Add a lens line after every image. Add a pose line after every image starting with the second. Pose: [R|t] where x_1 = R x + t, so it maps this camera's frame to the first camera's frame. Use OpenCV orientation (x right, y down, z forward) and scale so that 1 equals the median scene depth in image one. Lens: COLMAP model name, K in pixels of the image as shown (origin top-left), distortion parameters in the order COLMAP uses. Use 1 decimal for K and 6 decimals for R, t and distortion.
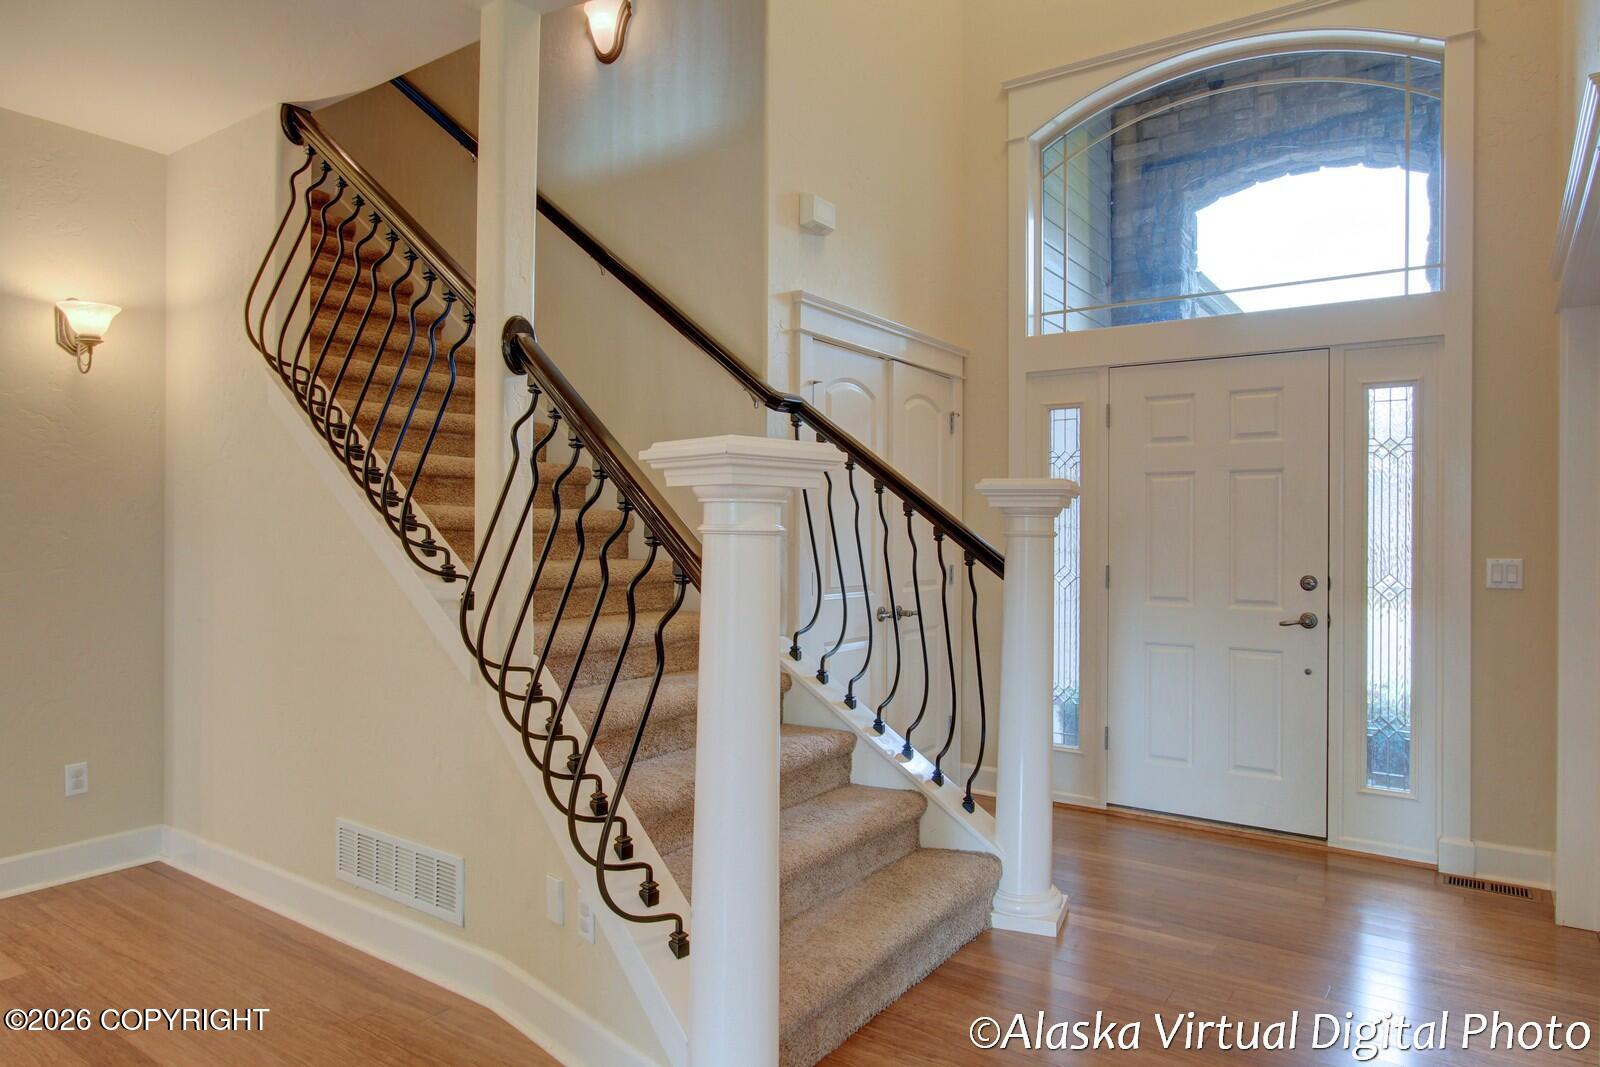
lens RADIAL K [[992.9, 0, 810.8], [0, 992.9, 533.6], [0, 0, 1]] dist [-0.005139, -0.000204]
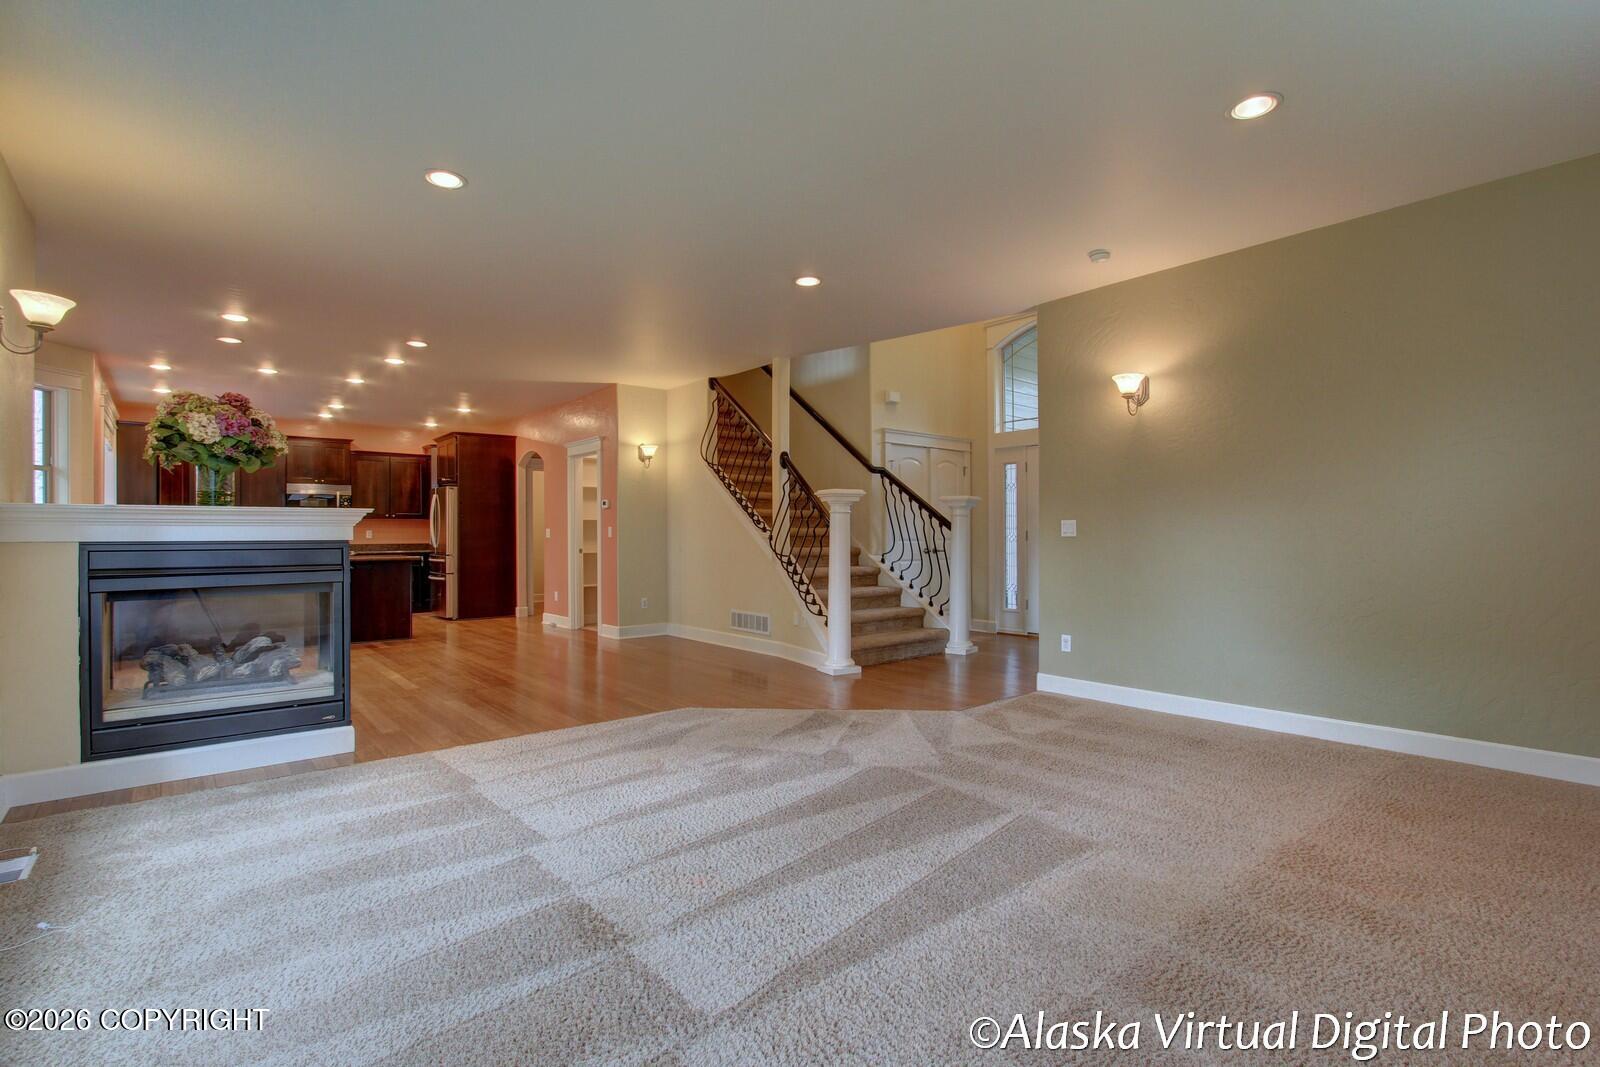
lens RADIAL K [[747.7, 0, 809.2], [0, 747.7, 534.8], [0, 0, 1]] dist [-0.021361, -0.000221]
pose [[0.966696, -0.010230, -0.255724, 0.339081], [0.009971, 0.999948, -0.002306, 0.054159], [0.255735, -0.000321, 0.966747, -1.123381]]
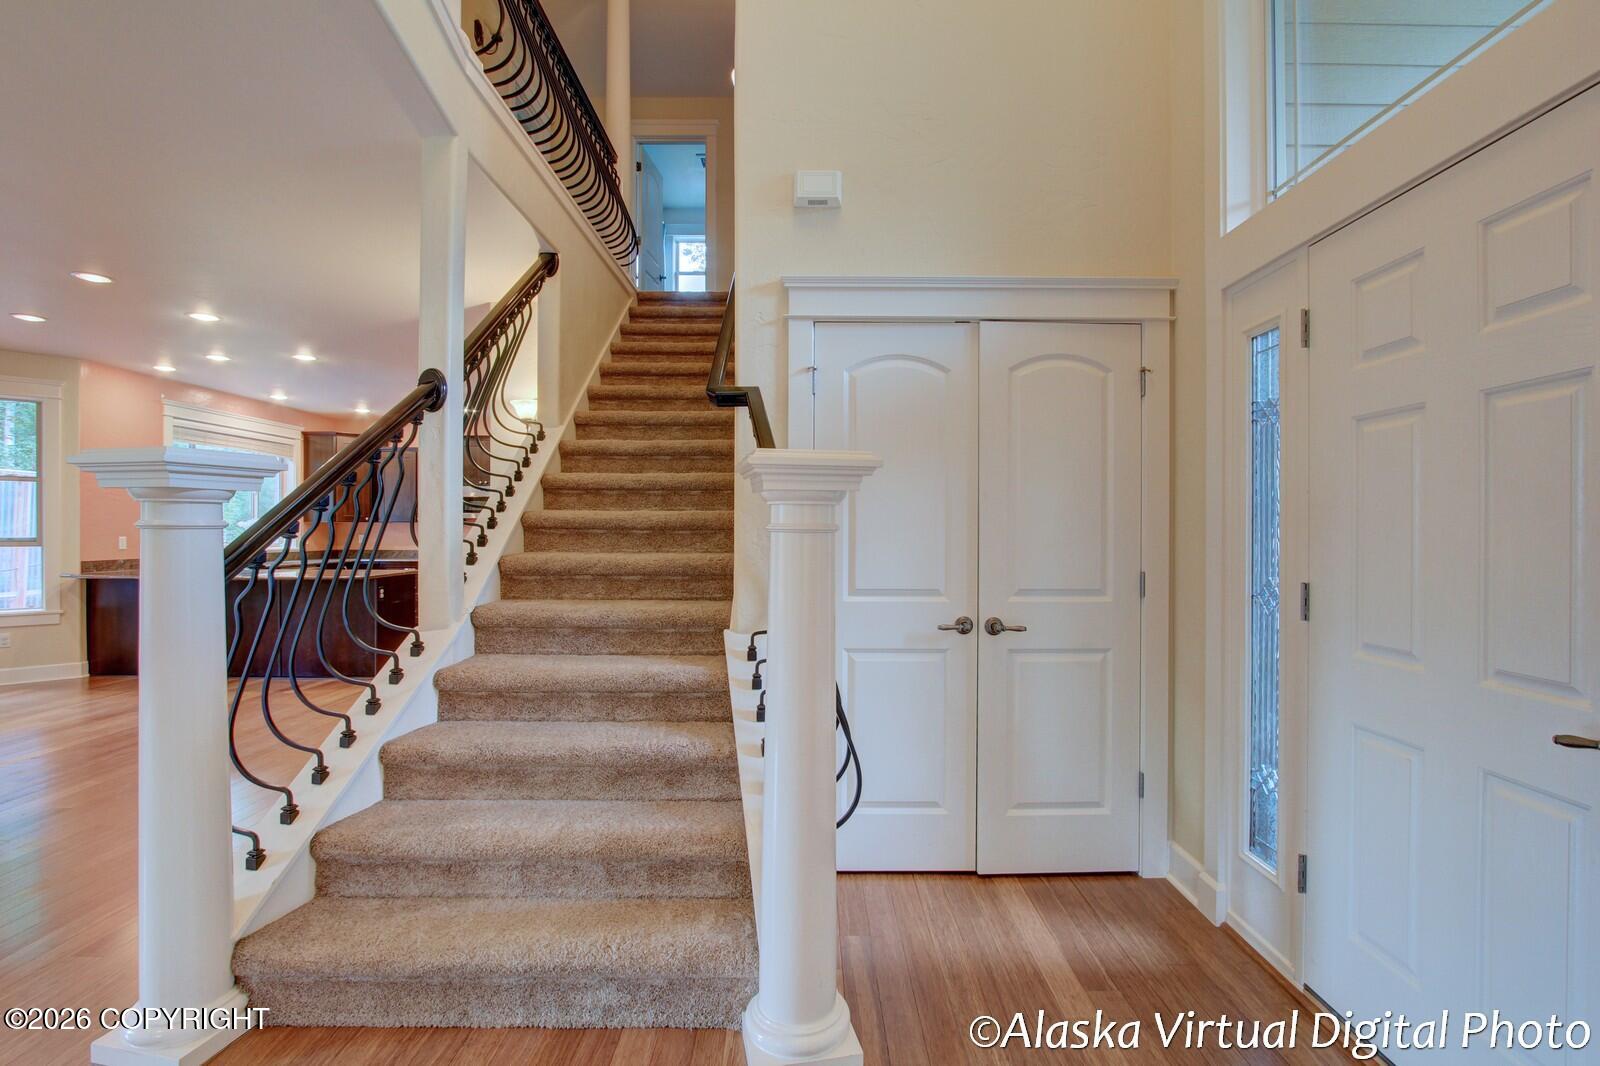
lens RADIAL K [[747.7, 0, 809.2], [0, 747.7, 534.3], [0, 0, 1]] dist [-0.021361, -0.000221]
pose [[0.568144, -0.000377, -0.822929, 0.660706], [-0.001104, 0.999999, -0.001221, 0.005557], [0.822928, 0.001602, 0.568143, 0.678194]]
